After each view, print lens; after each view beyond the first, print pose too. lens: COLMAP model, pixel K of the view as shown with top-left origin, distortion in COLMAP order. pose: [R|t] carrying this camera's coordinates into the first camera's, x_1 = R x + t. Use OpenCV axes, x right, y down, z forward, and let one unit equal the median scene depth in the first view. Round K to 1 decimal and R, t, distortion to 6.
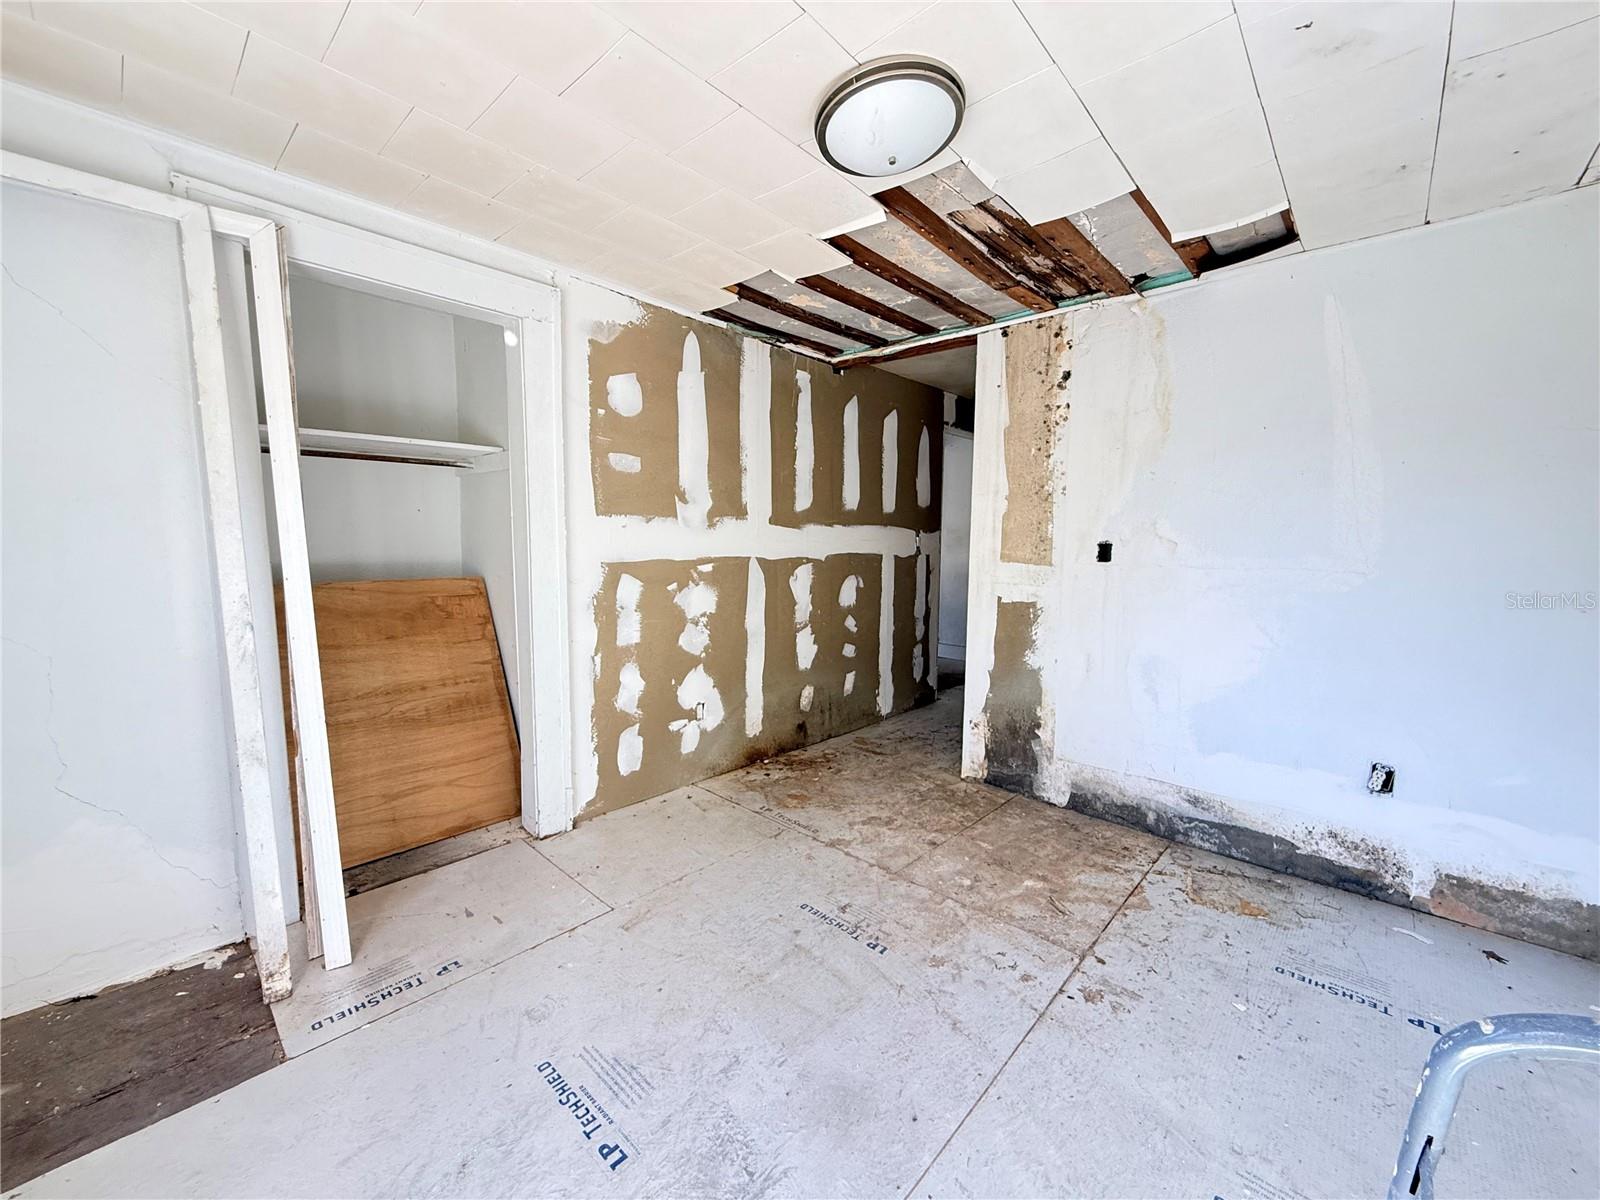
lens RADIAL K [[640.6, 0, 803.6], [0, 640.6, 605.8], [0, 0, 1]] dist [-0.000417, 0.000293]
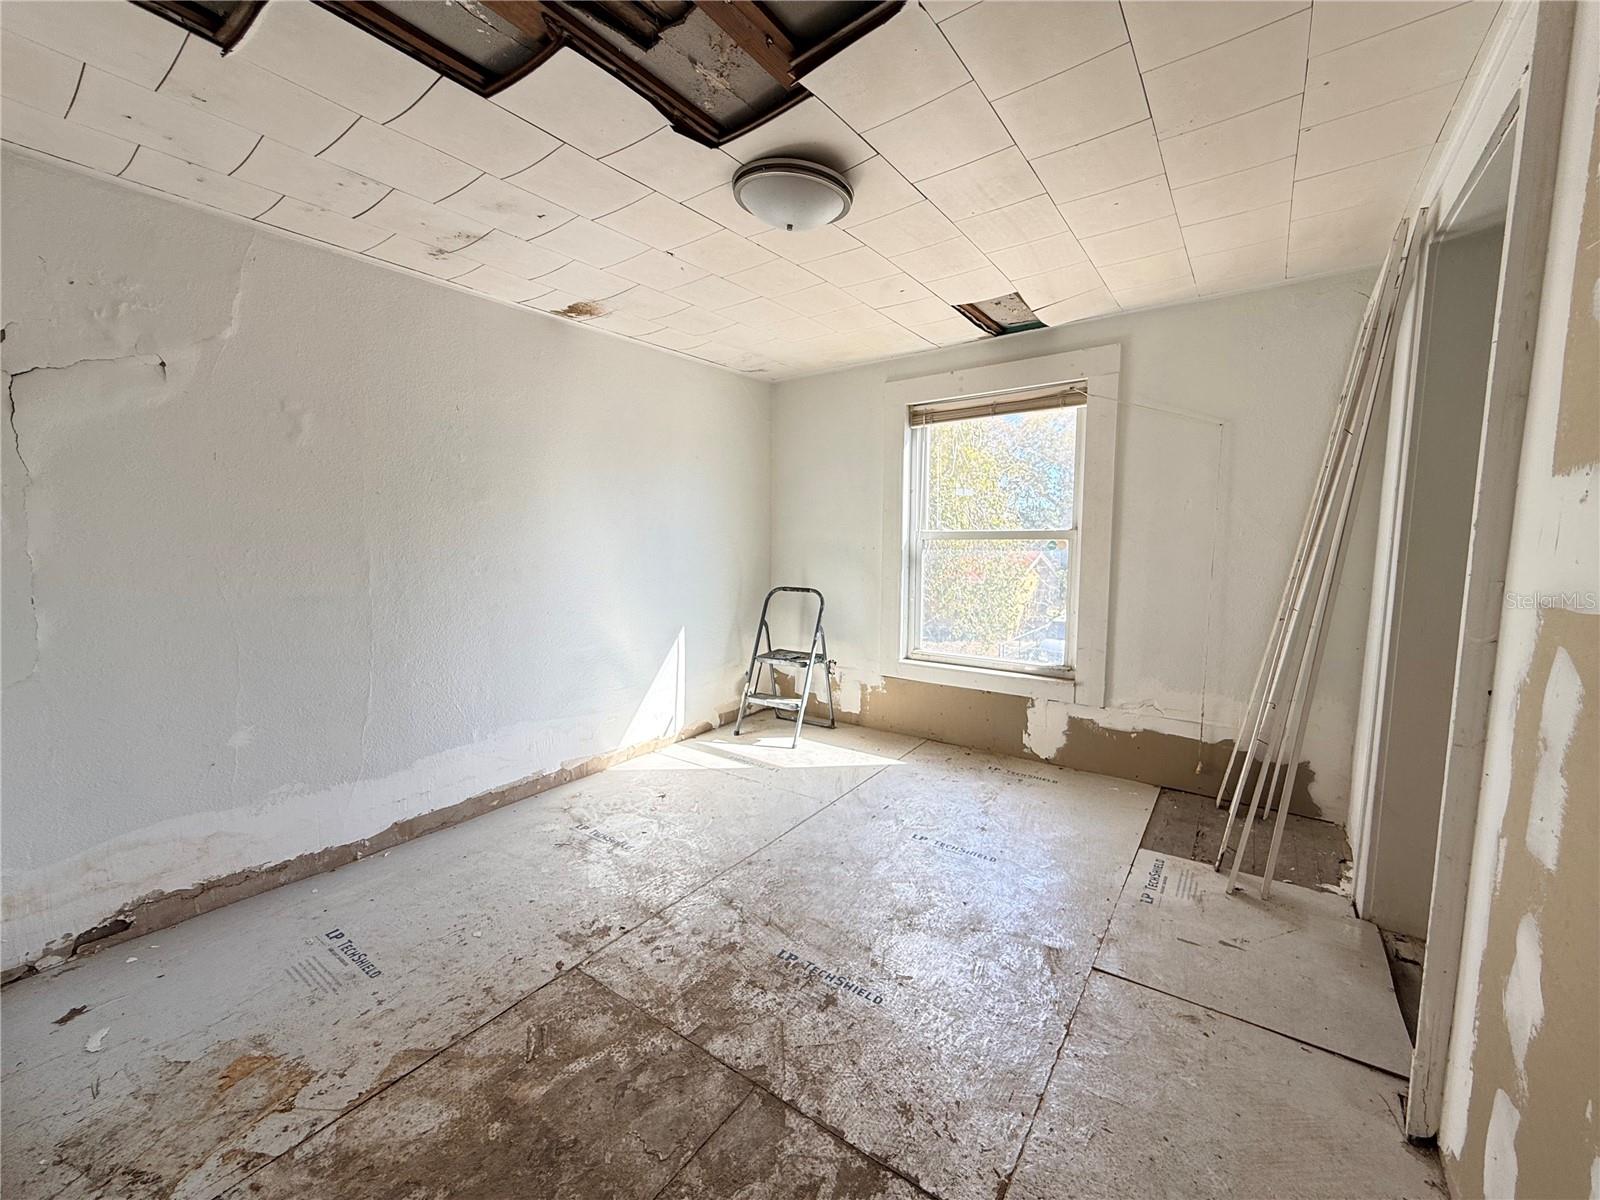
lens RADIAL K [[640.6, 0, 799.7], [0, 640.6, 607.0], [0, 0, 1]] dist [-0.000417, 0.000293]
pose [[-0.993115, 0.004784, -0.117049, 0.181783], [-0.020279, 0.977061, 0.211992, -0.165812], [0.115378, 0.212906, -0.970236, 1.603595]]
